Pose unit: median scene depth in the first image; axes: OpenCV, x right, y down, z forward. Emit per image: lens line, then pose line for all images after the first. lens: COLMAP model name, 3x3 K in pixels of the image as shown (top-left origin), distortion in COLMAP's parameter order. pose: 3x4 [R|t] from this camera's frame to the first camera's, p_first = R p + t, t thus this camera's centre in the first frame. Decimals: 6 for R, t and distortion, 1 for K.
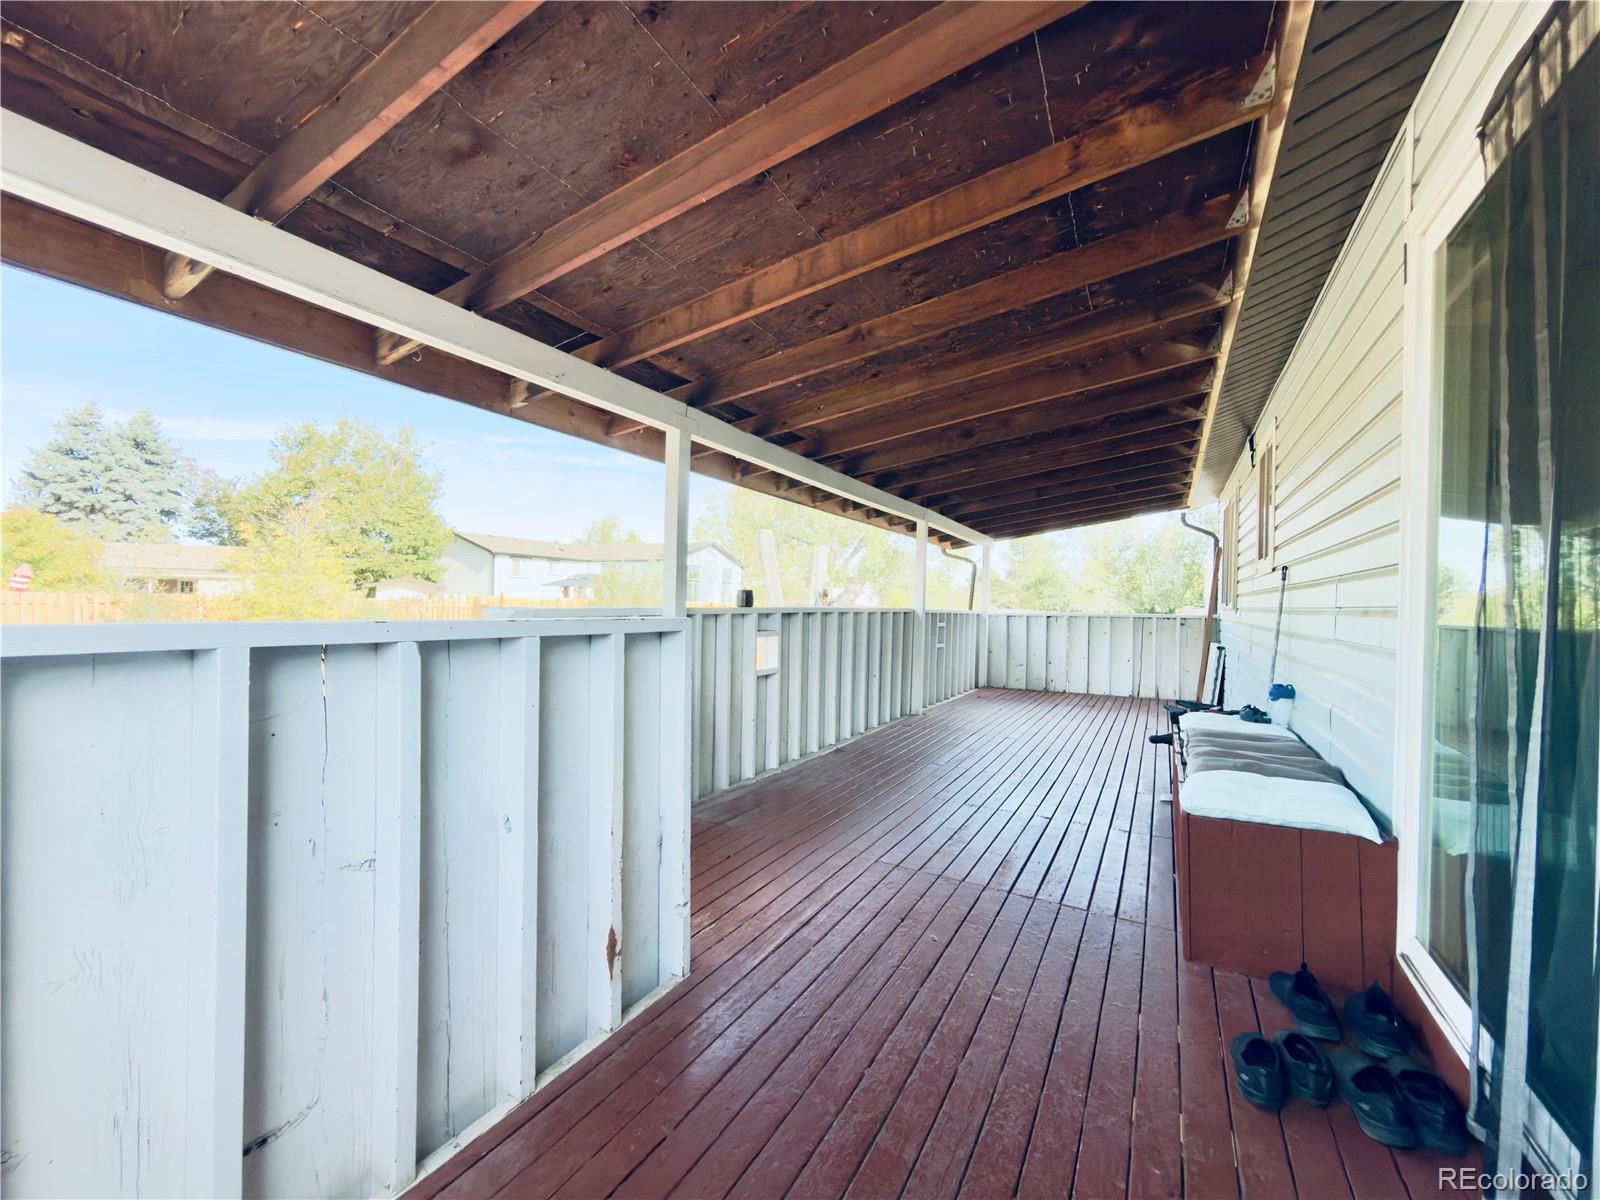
lens RADIAL K [[639.7, 0, 800.0], [0, 639.7, 600.0], [0, 0, 1]] dist [-0.000362, 0.000329]
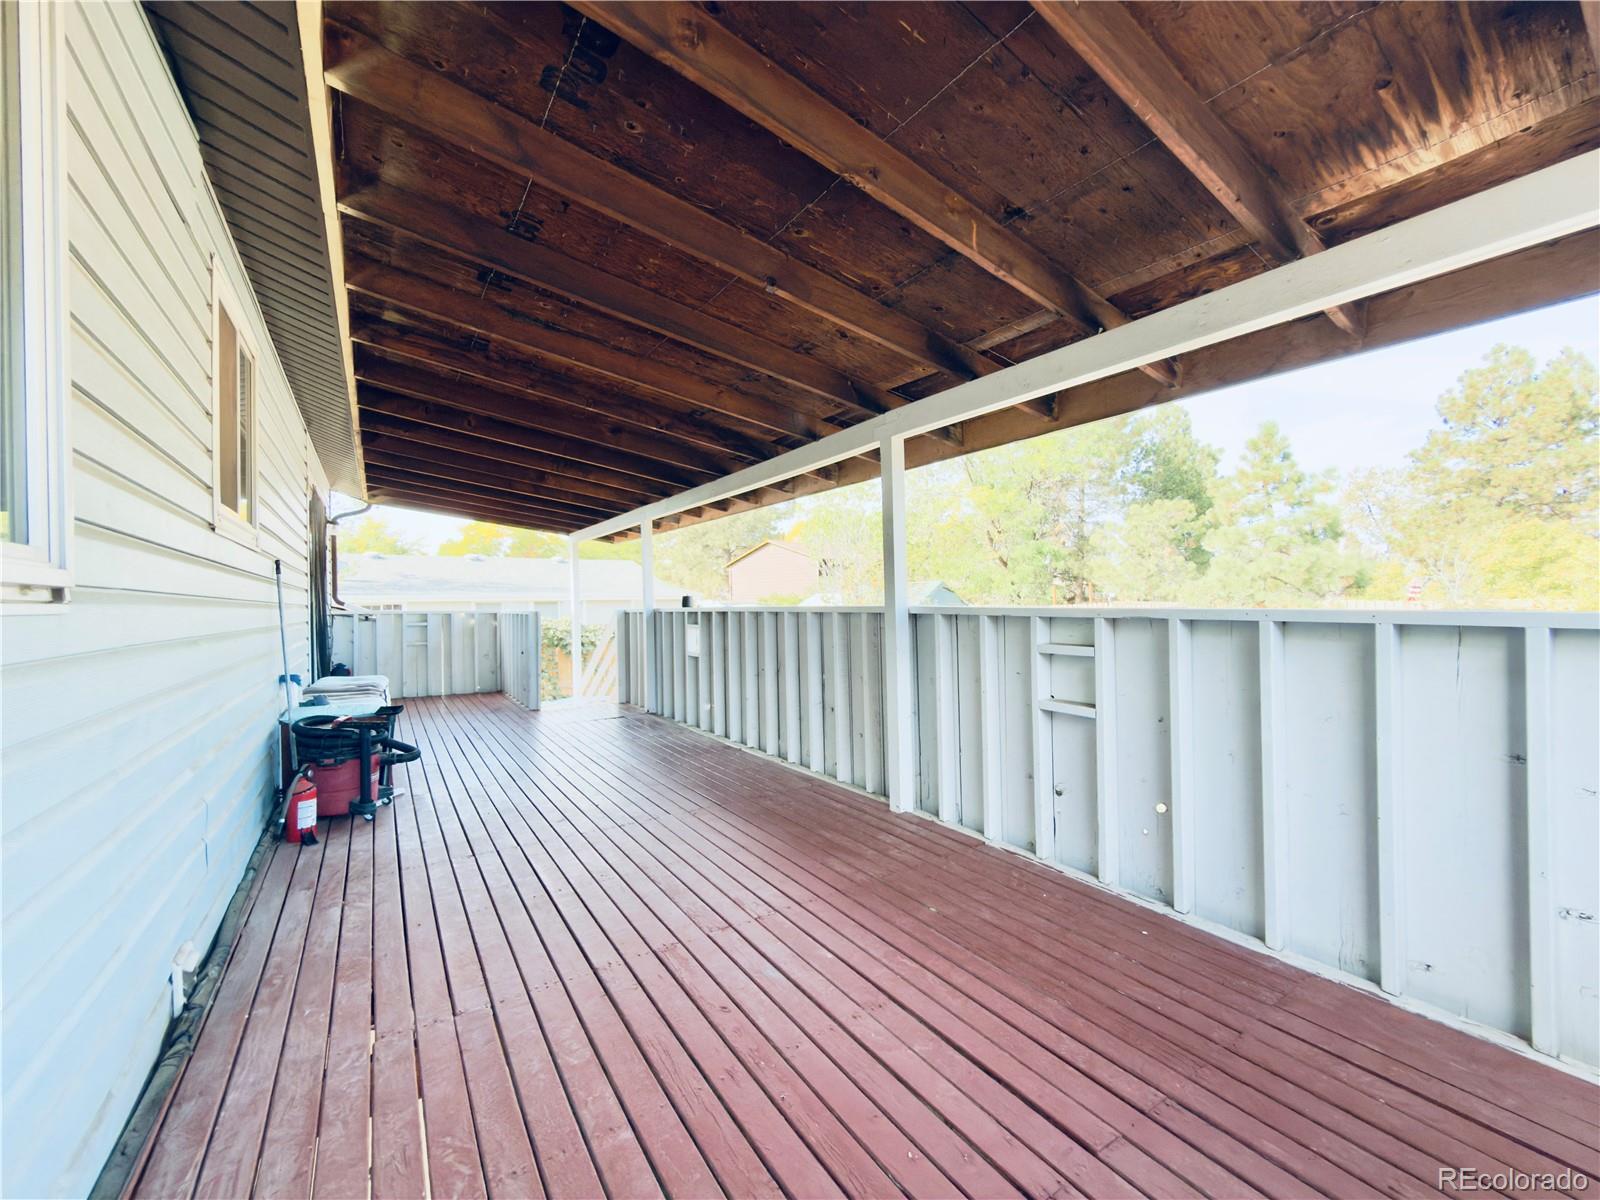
lens RADIAL K [[639.7, 0, 800.0], [0, 639.7, 600.0], [0, 0, 1]] dist [-0.000362, 0.000329]
pose [[-0.444570, -0.035590, -0.895037, 0.928876], [-0.003653, 0.999274, -0.037920, 0.038602], [0.895737, -0.013588, -0.444377, 1.579726]]
